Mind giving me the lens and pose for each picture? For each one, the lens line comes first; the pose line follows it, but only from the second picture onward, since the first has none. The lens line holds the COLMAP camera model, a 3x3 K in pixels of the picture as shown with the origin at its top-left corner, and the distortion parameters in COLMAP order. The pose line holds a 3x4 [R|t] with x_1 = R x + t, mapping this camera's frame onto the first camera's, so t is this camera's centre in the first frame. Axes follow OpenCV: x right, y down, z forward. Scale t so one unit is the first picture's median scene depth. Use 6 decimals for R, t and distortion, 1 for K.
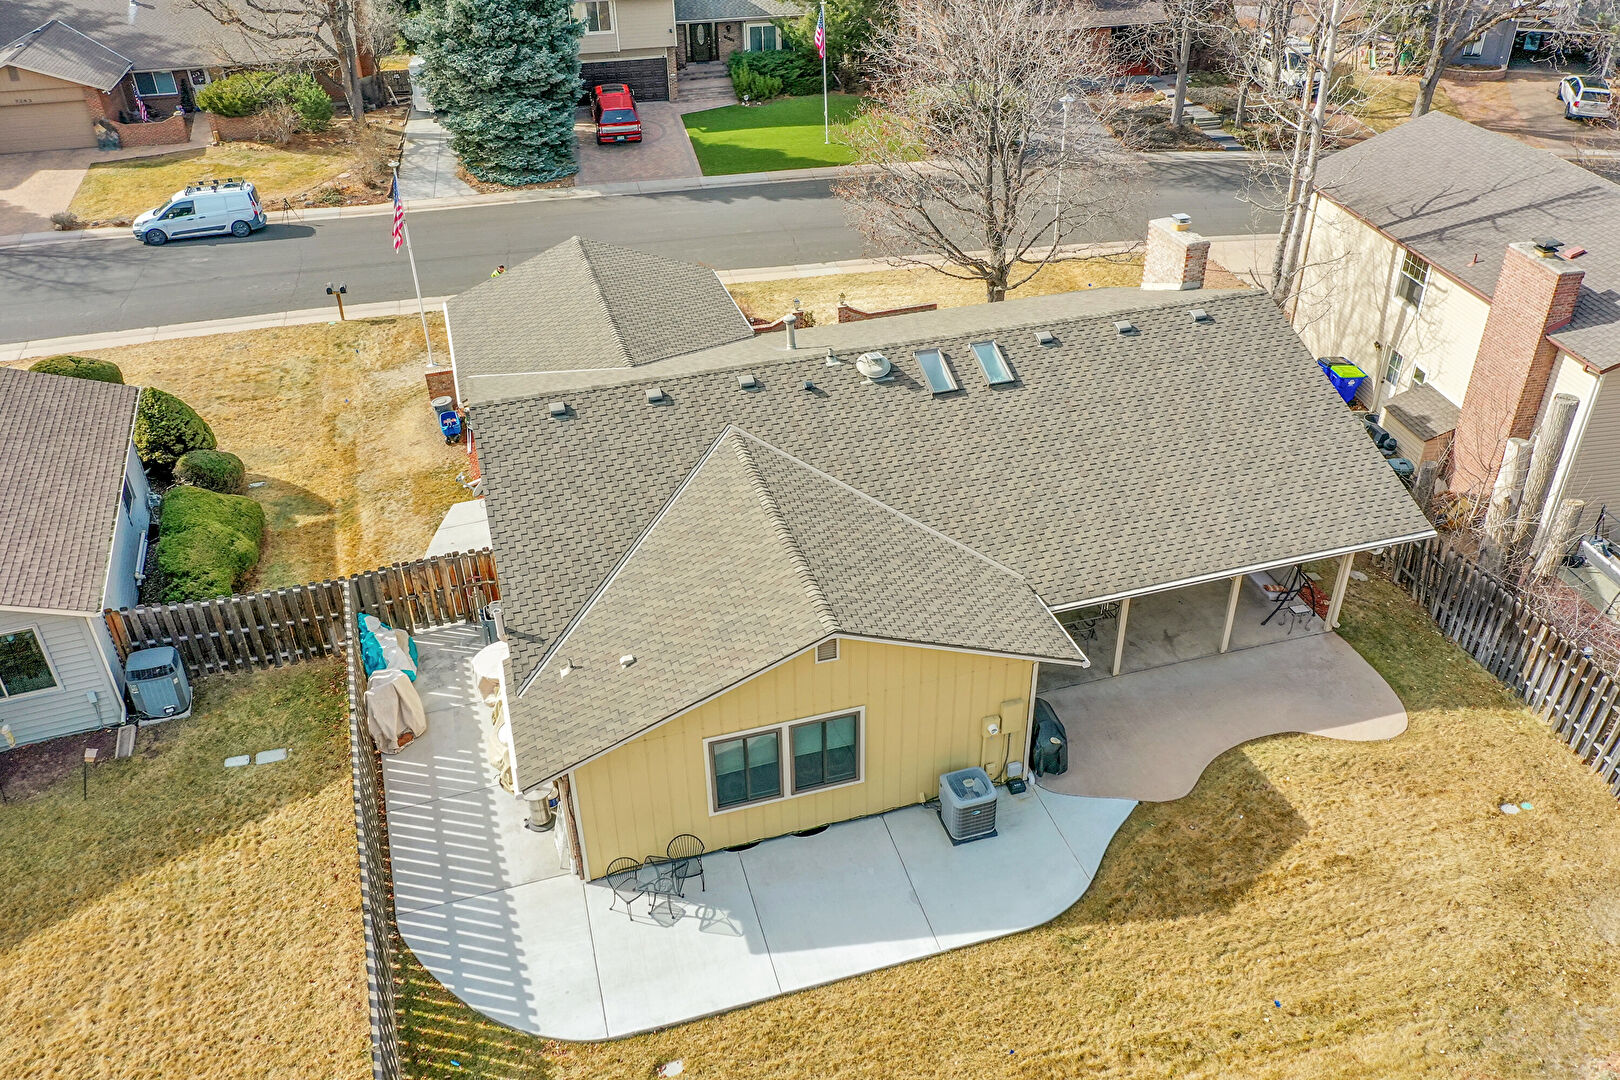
lens RADIAL K [[1286.3, 0, 805.6], [0, 1286.3, 532.6], [0, 0, 1]] dist [-0.000098, 0.005027]
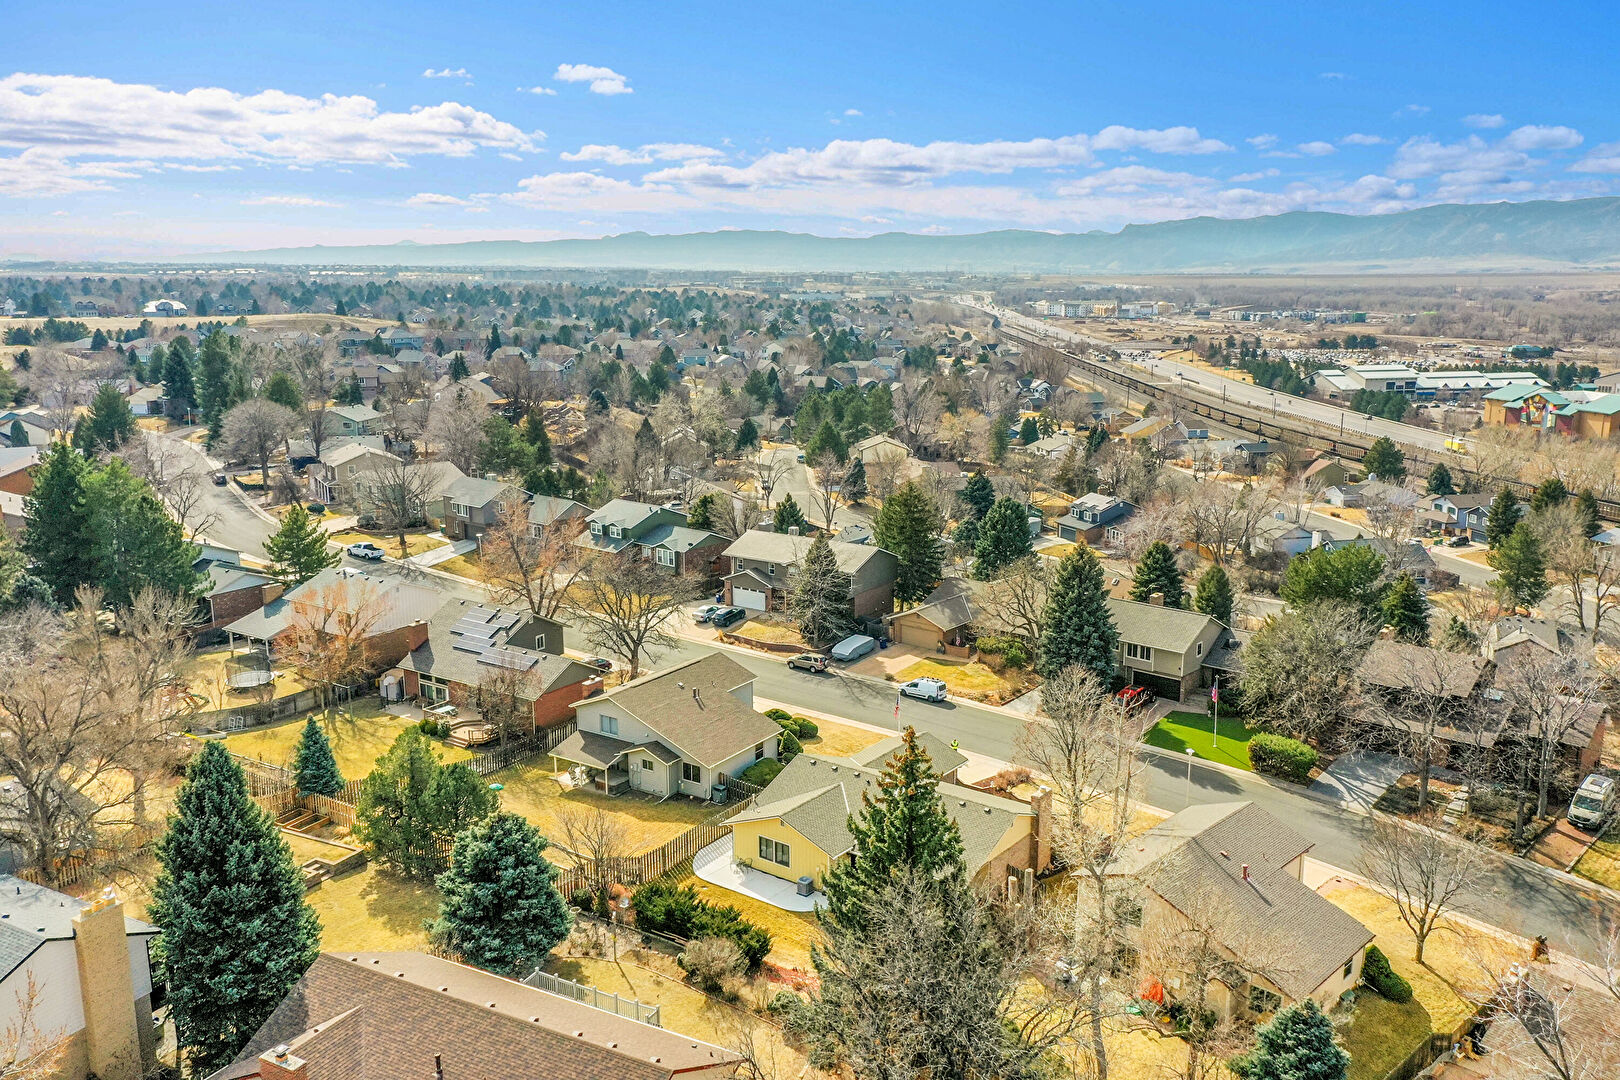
lens RADIAL K [[1286.3, 0, 805.0], [0, 1286.3, 531.4], [0, 0, 1]] dist [-0.000098, 0.005027]
pose [[0.591643, 0.172448, -0.787541, 1.662446], [-0.440662, 0.887191, -0.136780, -0.108820], [0.675112, 0.427964, 0.600892, -0.967123]]
